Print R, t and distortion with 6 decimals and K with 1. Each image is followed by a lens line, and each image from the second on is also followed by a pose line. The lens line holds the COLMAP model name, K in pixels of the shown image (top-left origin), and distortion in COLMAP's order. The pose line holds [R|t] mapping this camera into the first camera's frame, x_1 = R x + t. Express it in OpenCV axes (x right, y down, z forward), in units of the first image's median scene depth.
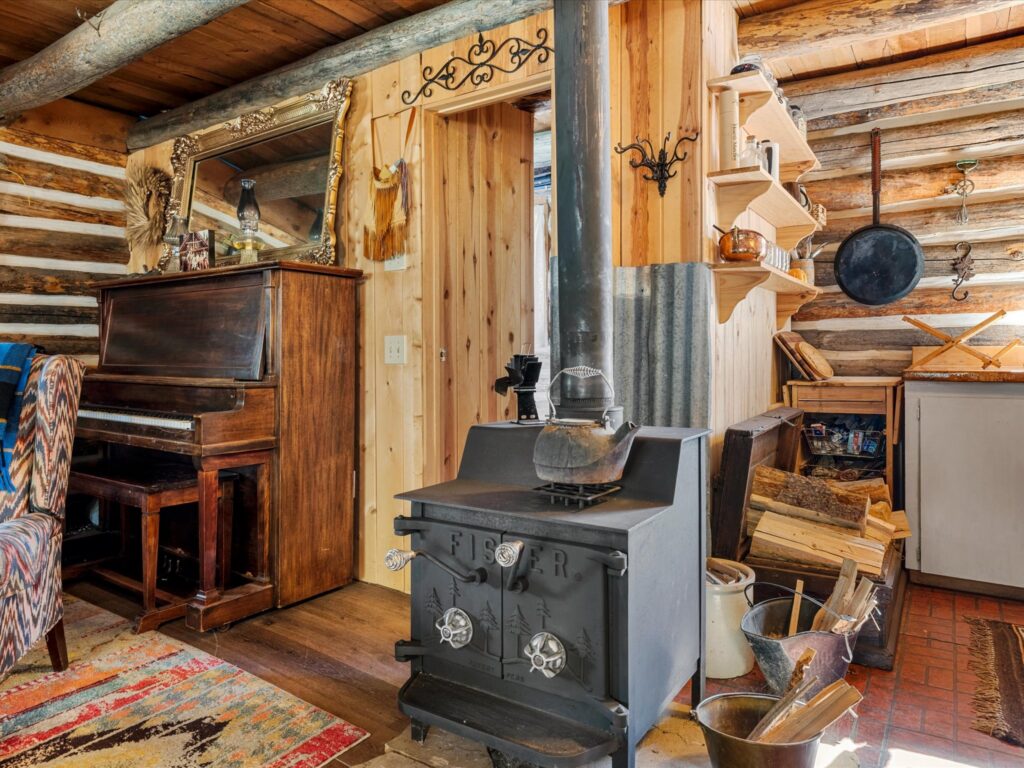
lens RADIAL K [[647.7, 0, 526.4], [0, 647.7, 355.3], [0, 0, 1]] dist [0.002210, -0.000318]
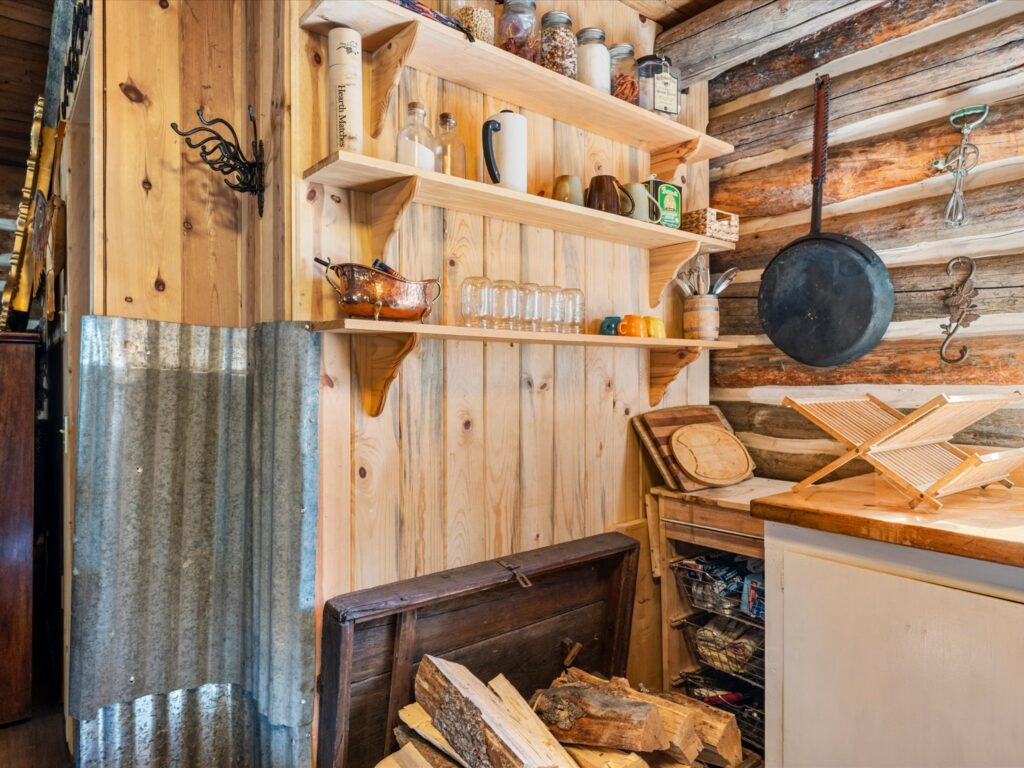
lens RADIAL K [[647.7, 0, 510.0], [0, 647.7, 387.2], [0, 0, 1]] dist [0.002210, -0.000318]
pose [[0.954816, 0.008218, -0.297085, 0.457456], [-0.007573, 0.999966, 0.003320, -0.060560], [0.297102, -0.000921, 0.954845, 0.344500]]
